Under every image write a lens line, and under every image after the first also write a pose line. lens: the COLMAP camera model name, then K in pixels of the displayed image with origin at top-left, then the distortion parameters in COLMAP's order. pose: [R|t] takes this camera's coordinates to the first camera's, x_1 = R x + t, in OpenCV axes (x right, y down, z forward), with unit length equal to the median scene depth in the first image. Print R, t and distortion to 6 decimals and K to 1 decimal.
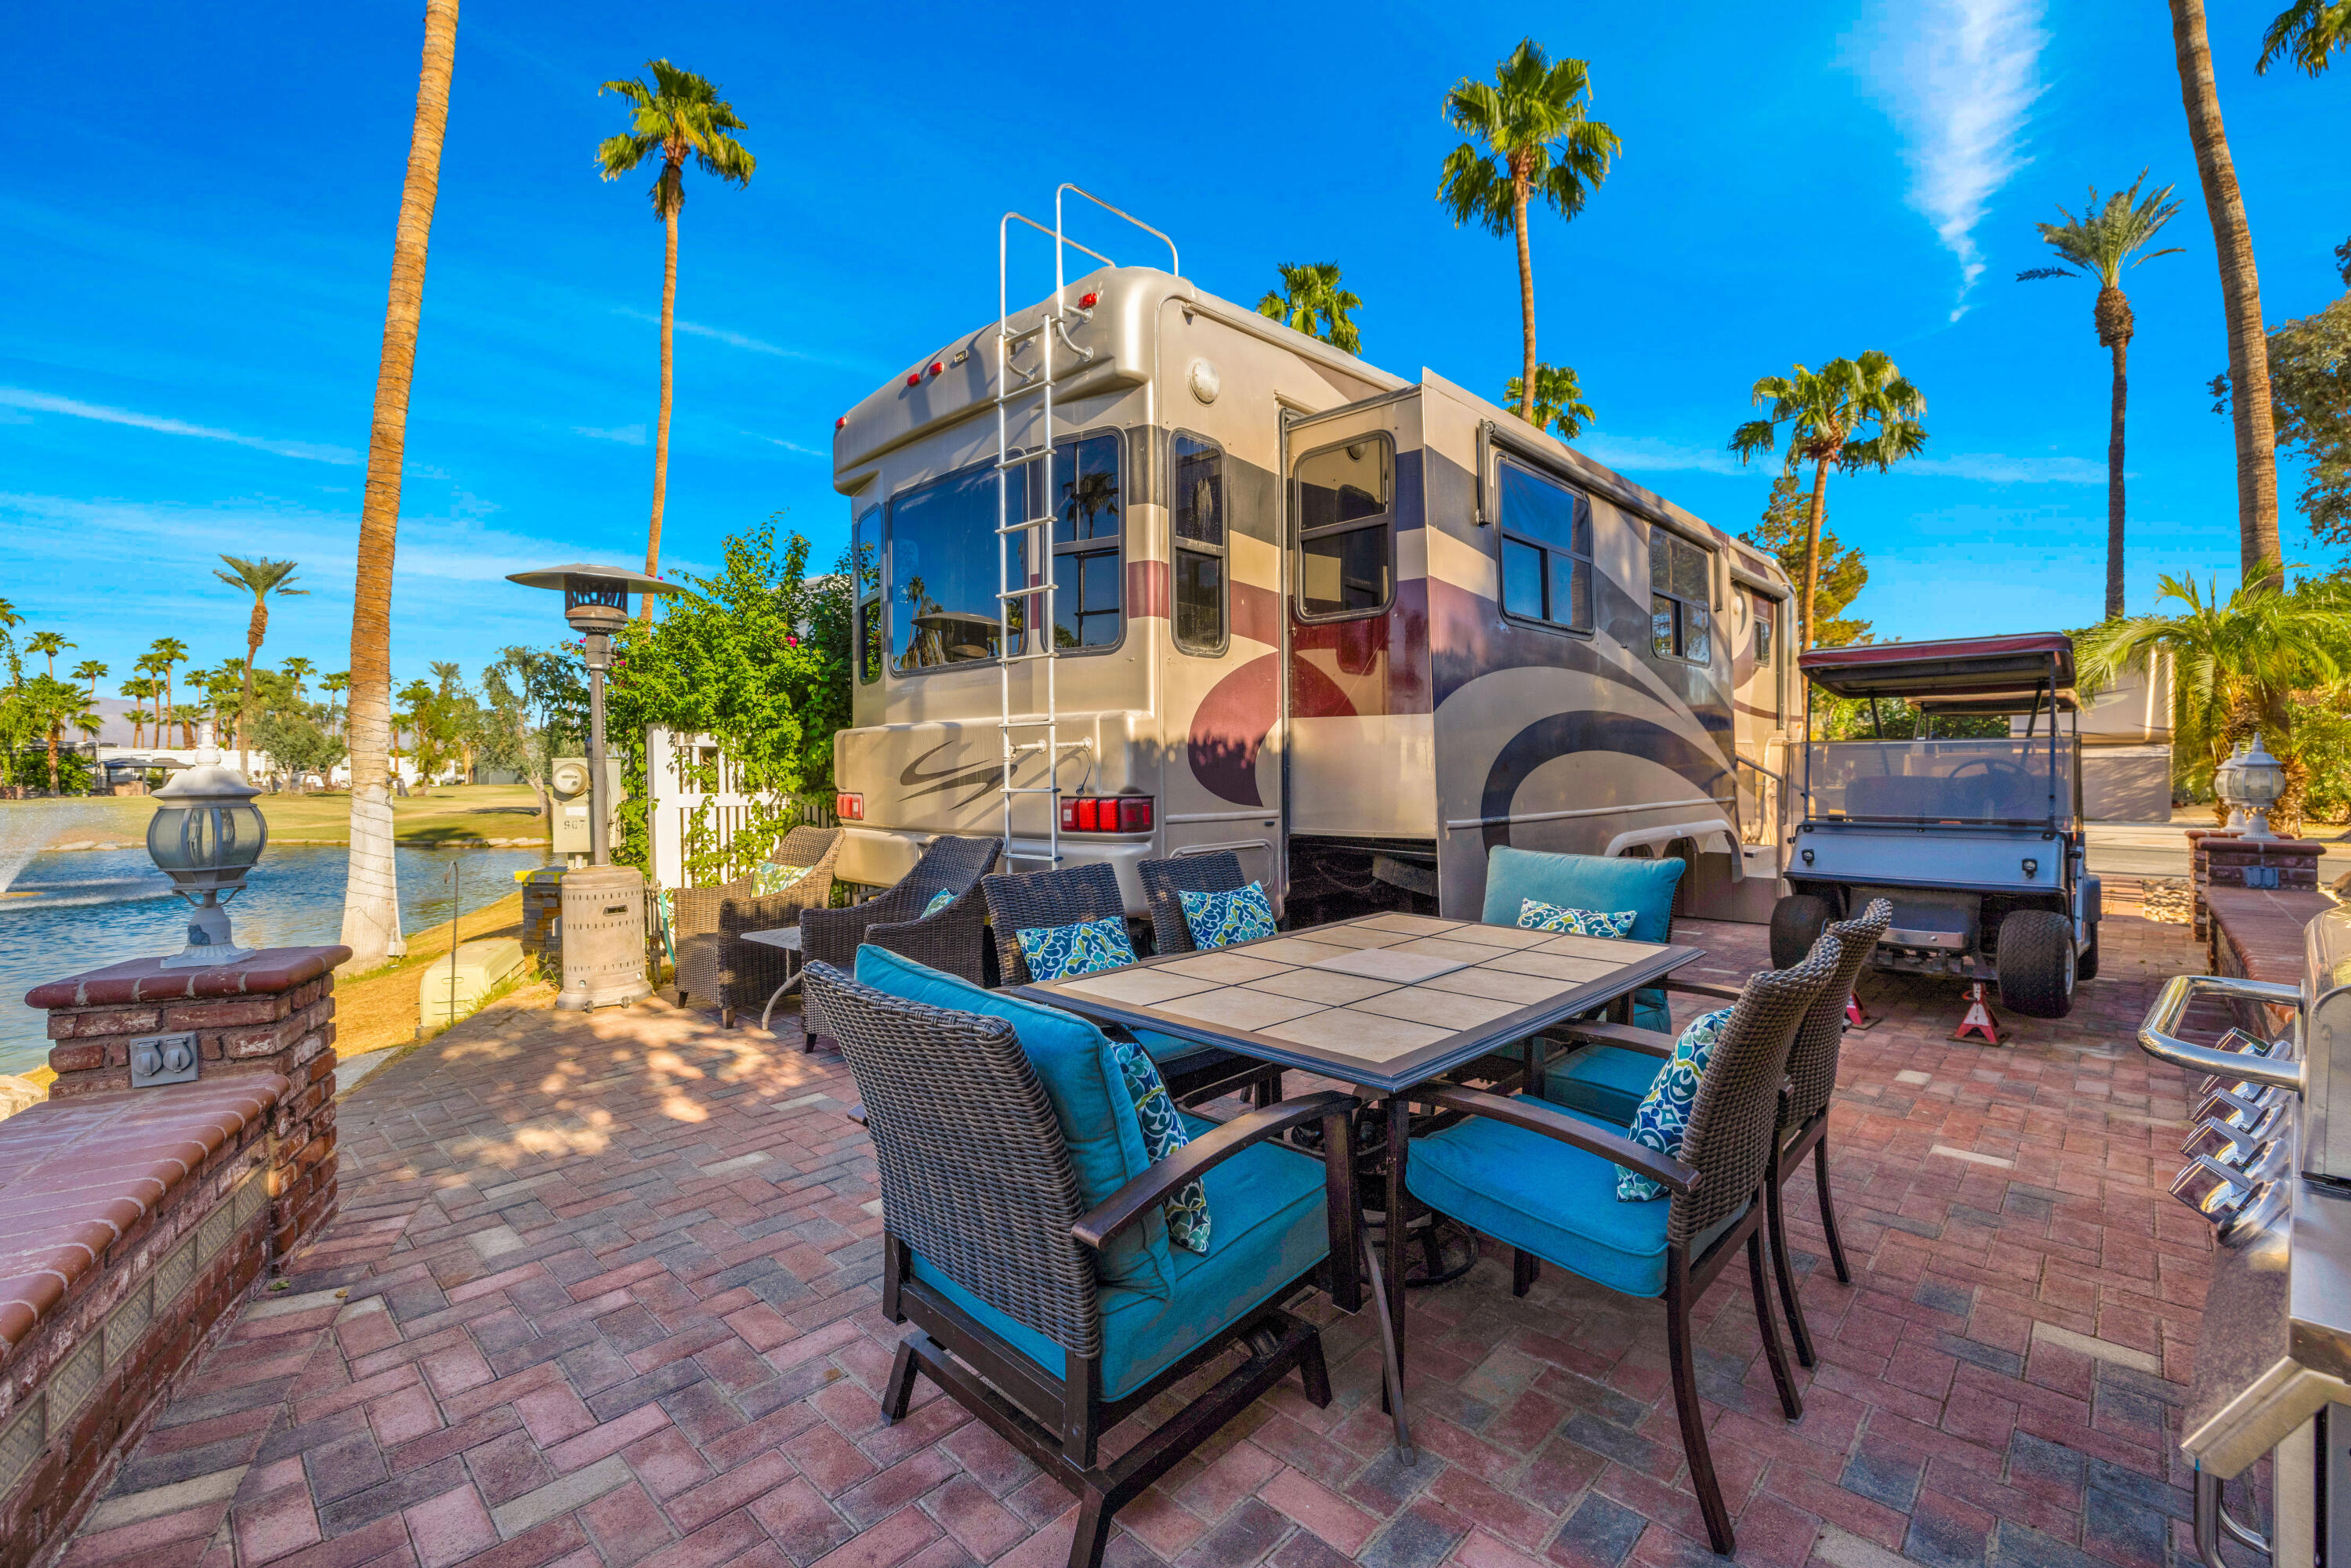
lens RADIAL K [[1009.2, 0, 1166.2], [0, 1009.2, 768.0], [0, 0, 1]] dist [0.001084, 0.000033]
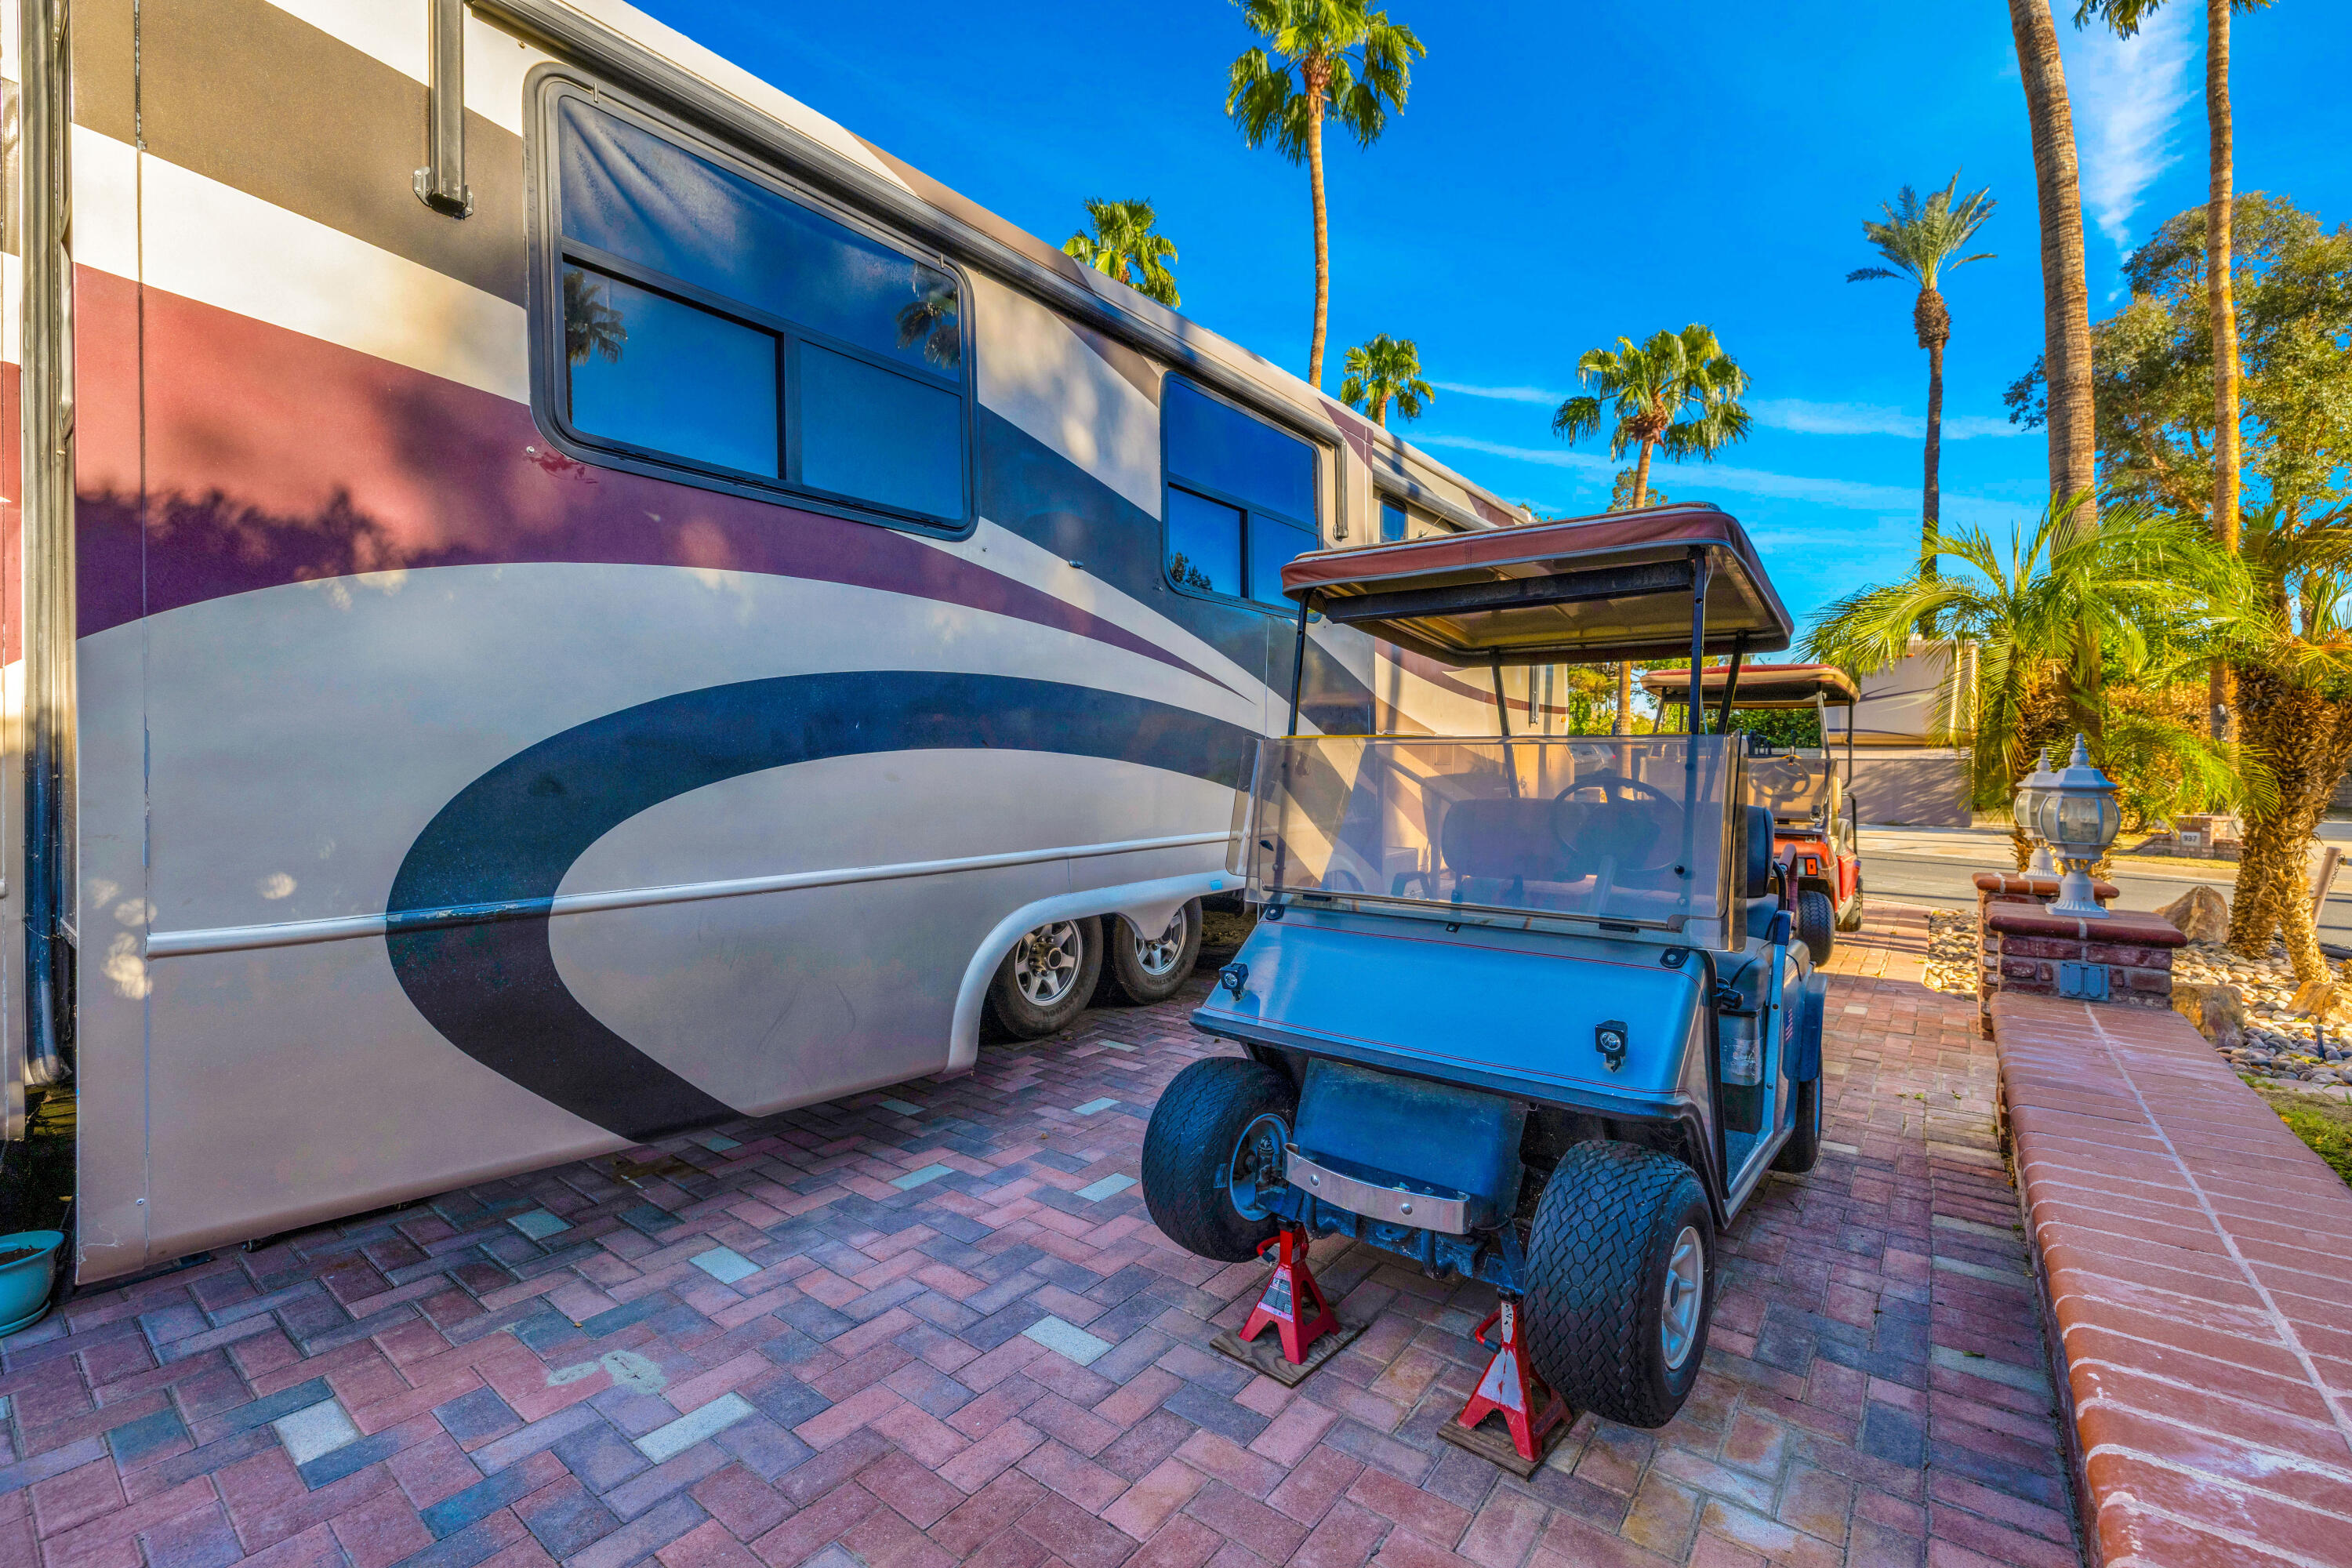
lens RADIAL K [[1009.6, 0, 1166.4], [0, 1009.6, 773.7], [0, 0, 1]] dist [-0.003037, 0.000744]
pose [[0.994342, 0.010177, 0.105742, 0.112127], [-0.011906, 0.999805, 0.015730, -0.003226], [-0.105561, -0.016900, 0.994269, 0.108547]]
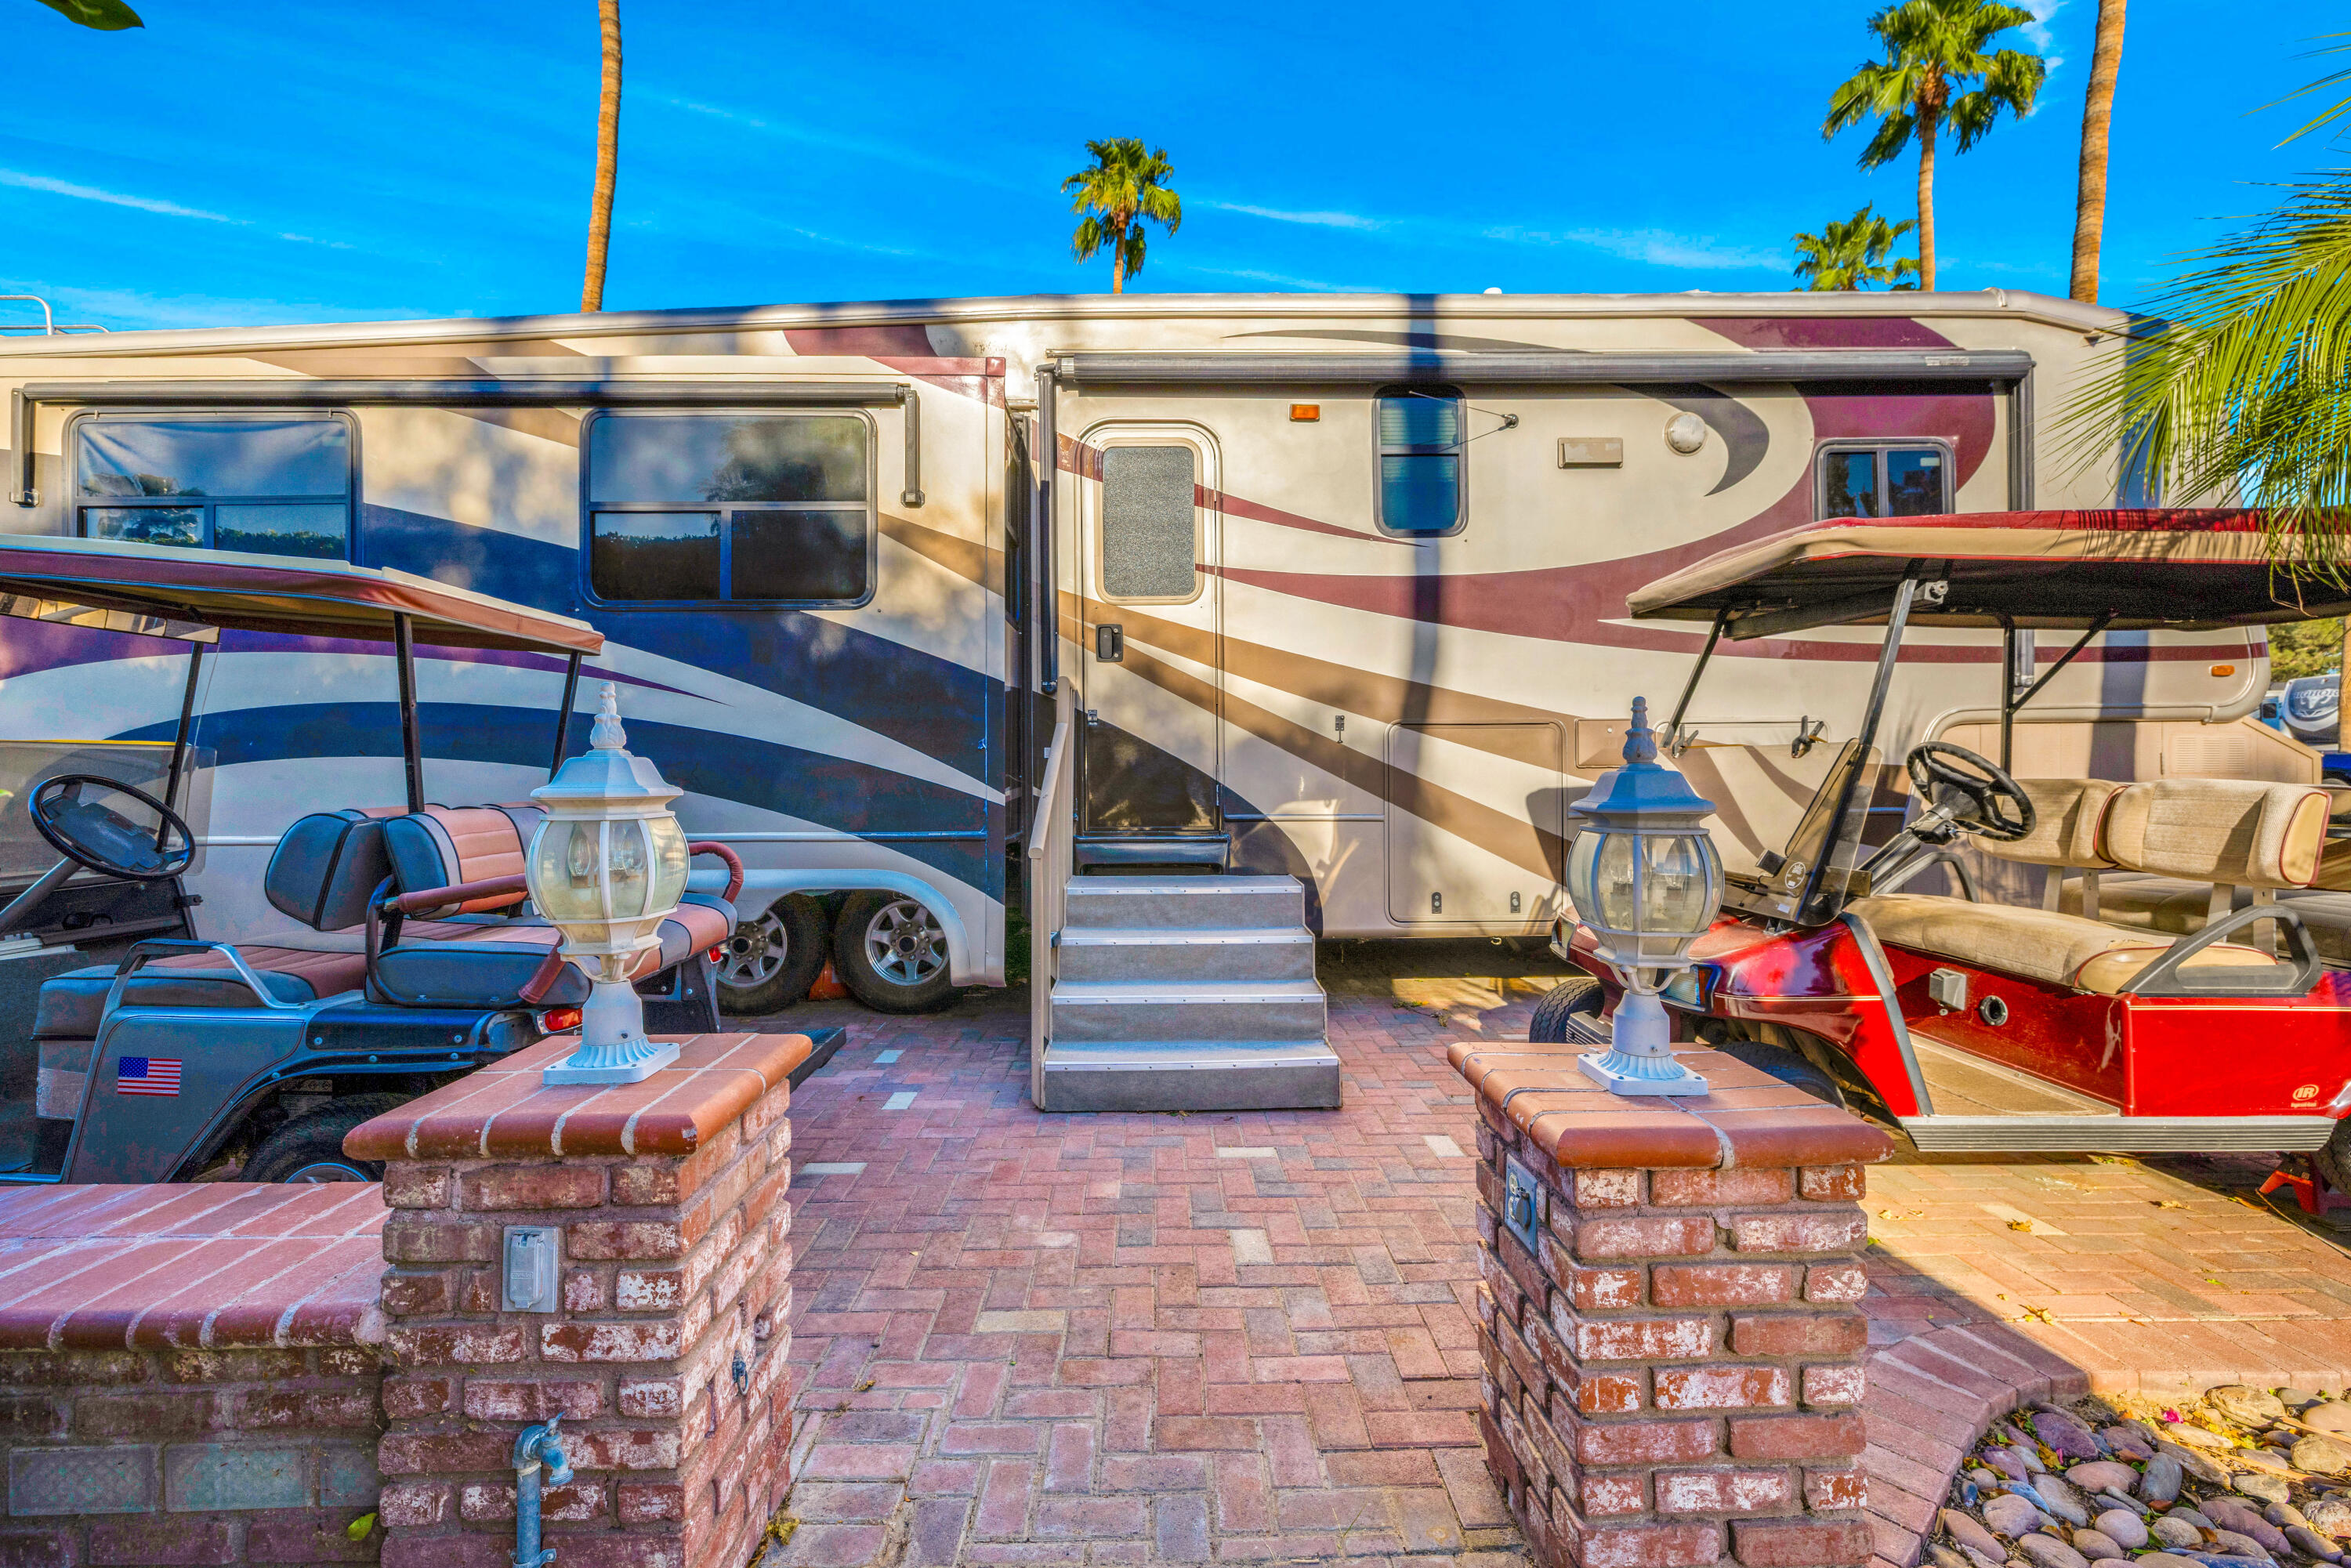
lens RADIAL K [[1023.0, 0, 1175.3], [0, 1023.0, 772.9], [0, 0, 1]] dist [0.008438, 0.000508]
pose [[0.701648, 0.003833, -0.712513, 0.328960], [0.002317, 0.999968, 0.007661, -0.002584], [0.712520, -0.007026, 0.701617, 0.214663]]
